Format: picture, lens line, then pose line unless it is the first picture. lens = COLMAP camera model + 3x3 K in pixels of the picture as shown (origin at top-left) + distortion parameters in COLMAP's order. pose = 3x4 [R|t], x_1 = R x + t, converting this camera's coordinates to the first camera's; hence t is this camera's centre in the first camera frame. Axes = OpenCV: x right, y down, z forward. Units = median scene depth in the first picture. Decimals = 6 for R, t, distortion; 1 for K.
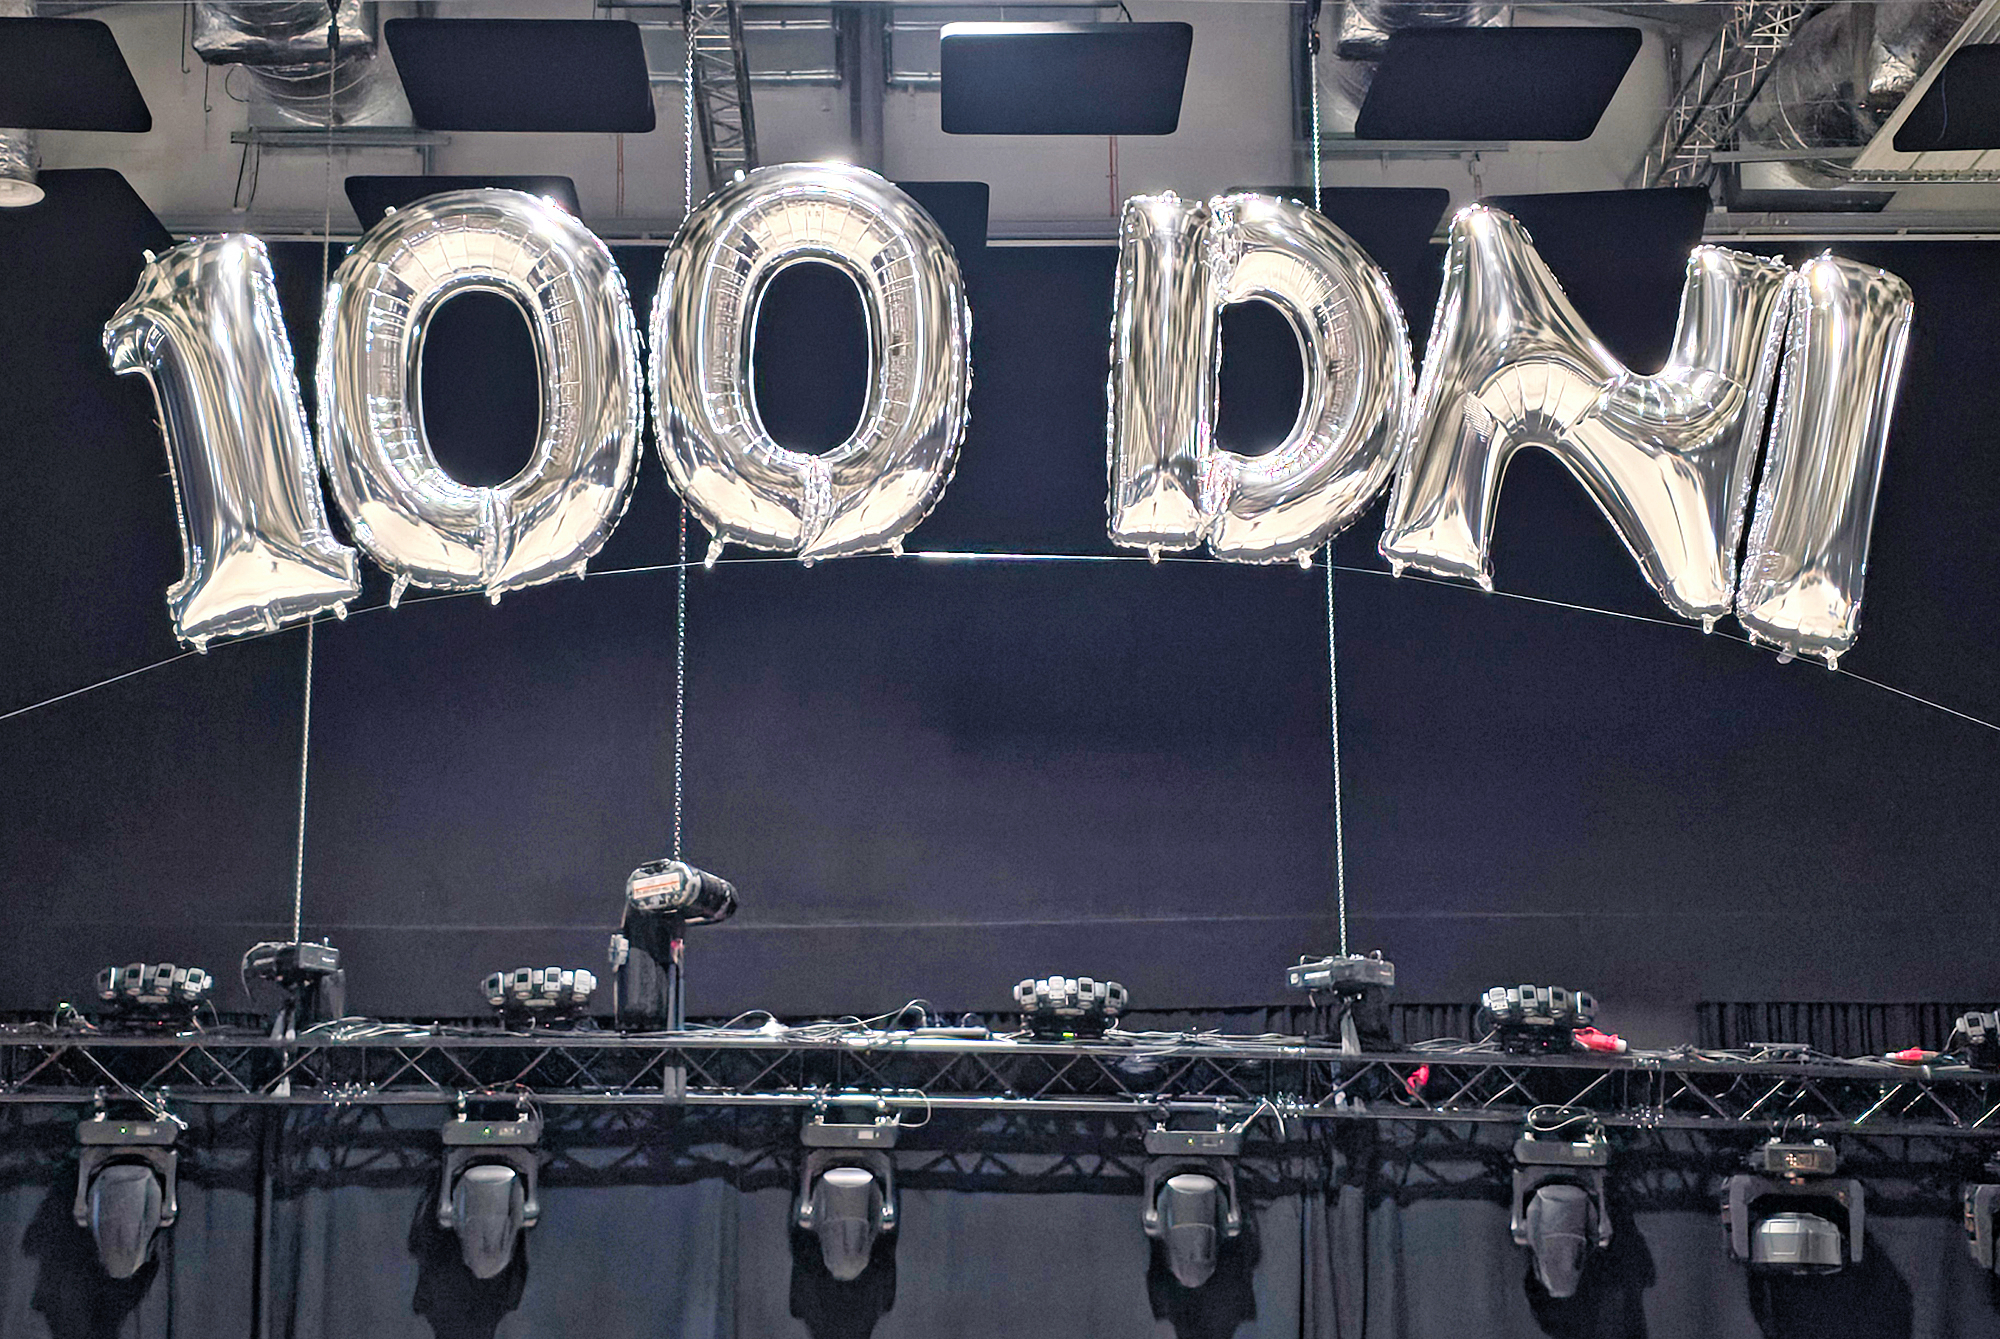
lens RADIAL K [[3228.9, 0, 960.7], [0, 3228.9, 631.7], [0, 0, 1]] dist [0.282110, -1.378513]
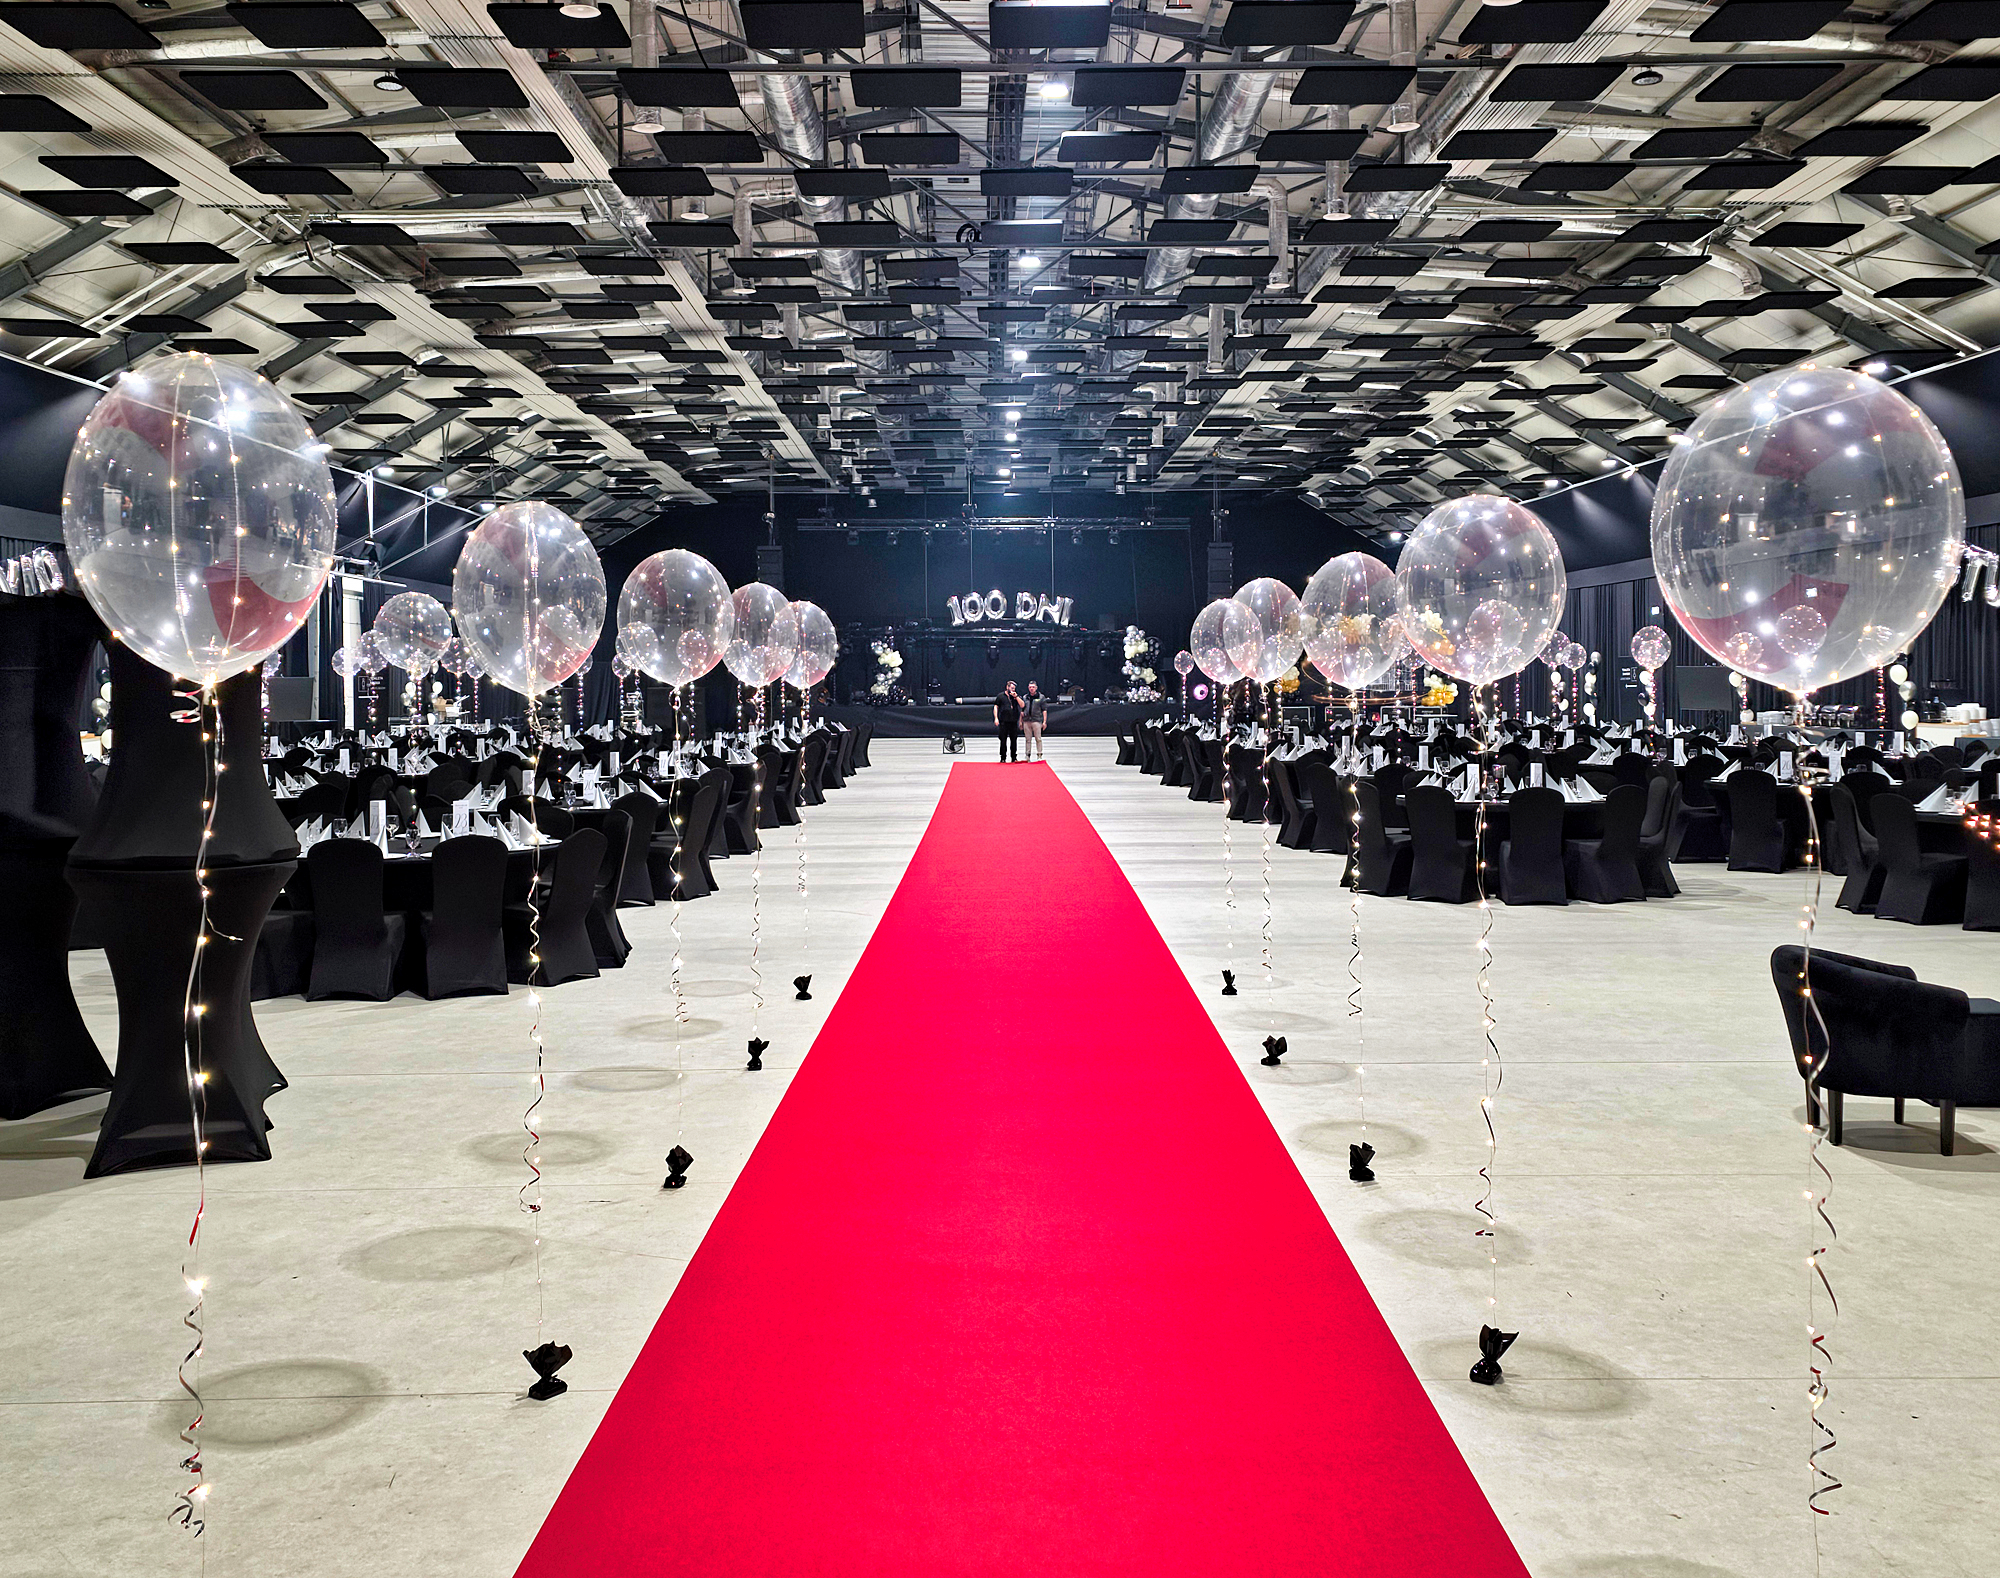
lens RADIAL K [[1834.3, 0, 991.3], [0, 1834.3, 690.4], [0, 0, 1]] dist [0.045504, -0.012626]
pose [[0.999916, -0.002266, -0.012758, 0.021152], [0.005356, 0.968818, 0.247717, -0.927128], [0.011799, -0.247765, 0.968748, -3.743459]]
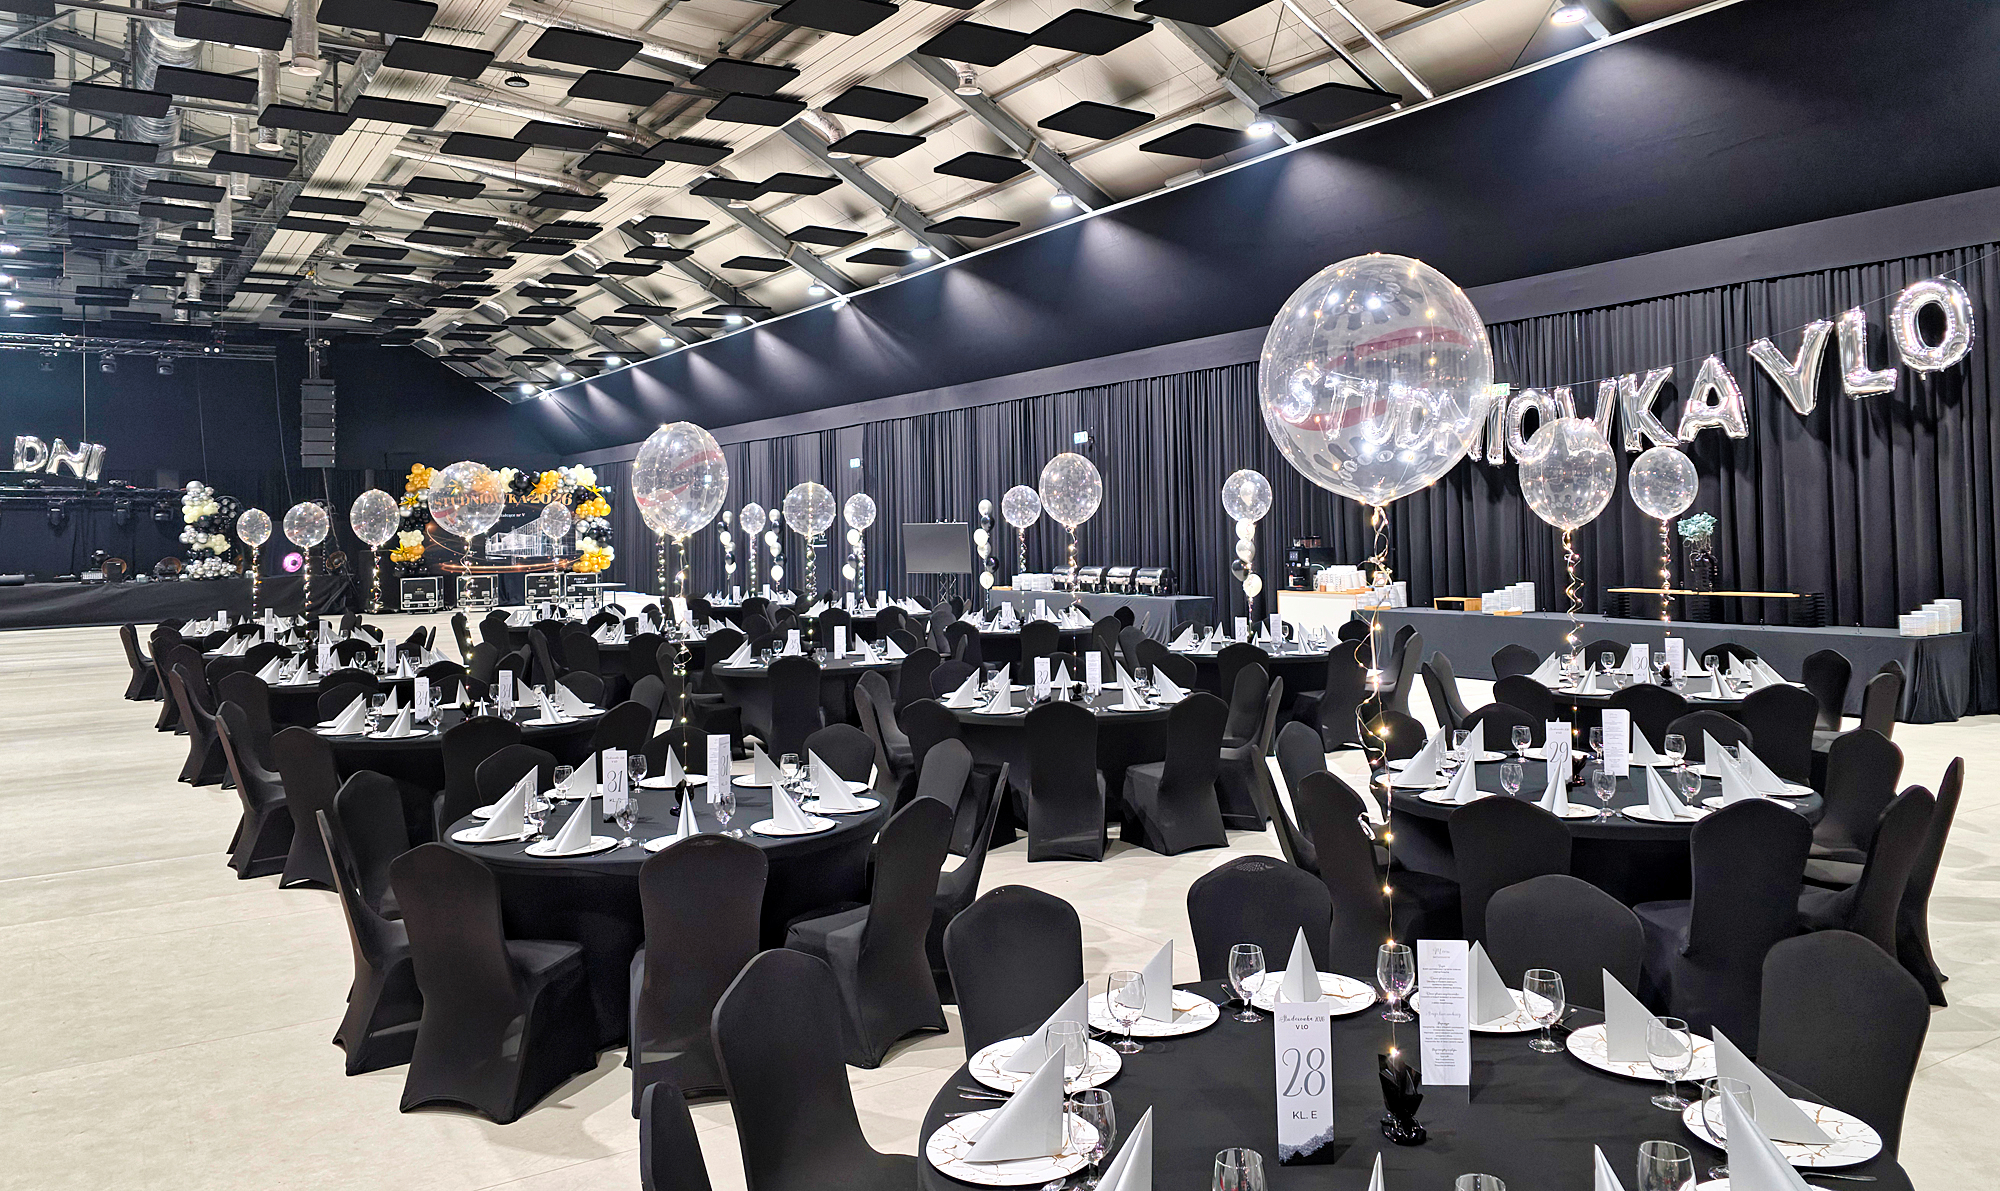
lens RADIAL K [[1444.1, 0, 998.5], [0, 1444.1, 486.7], [0, 0, 1]] dist [0.070300, -0.061813]
pose [[0.854313, -0.000995, 0.519759, 0.158779], [-0.107935, 0.977859, 0.179280, -0.639854], [-0.508429, -0.209261, 0.835290, -2.544259]]
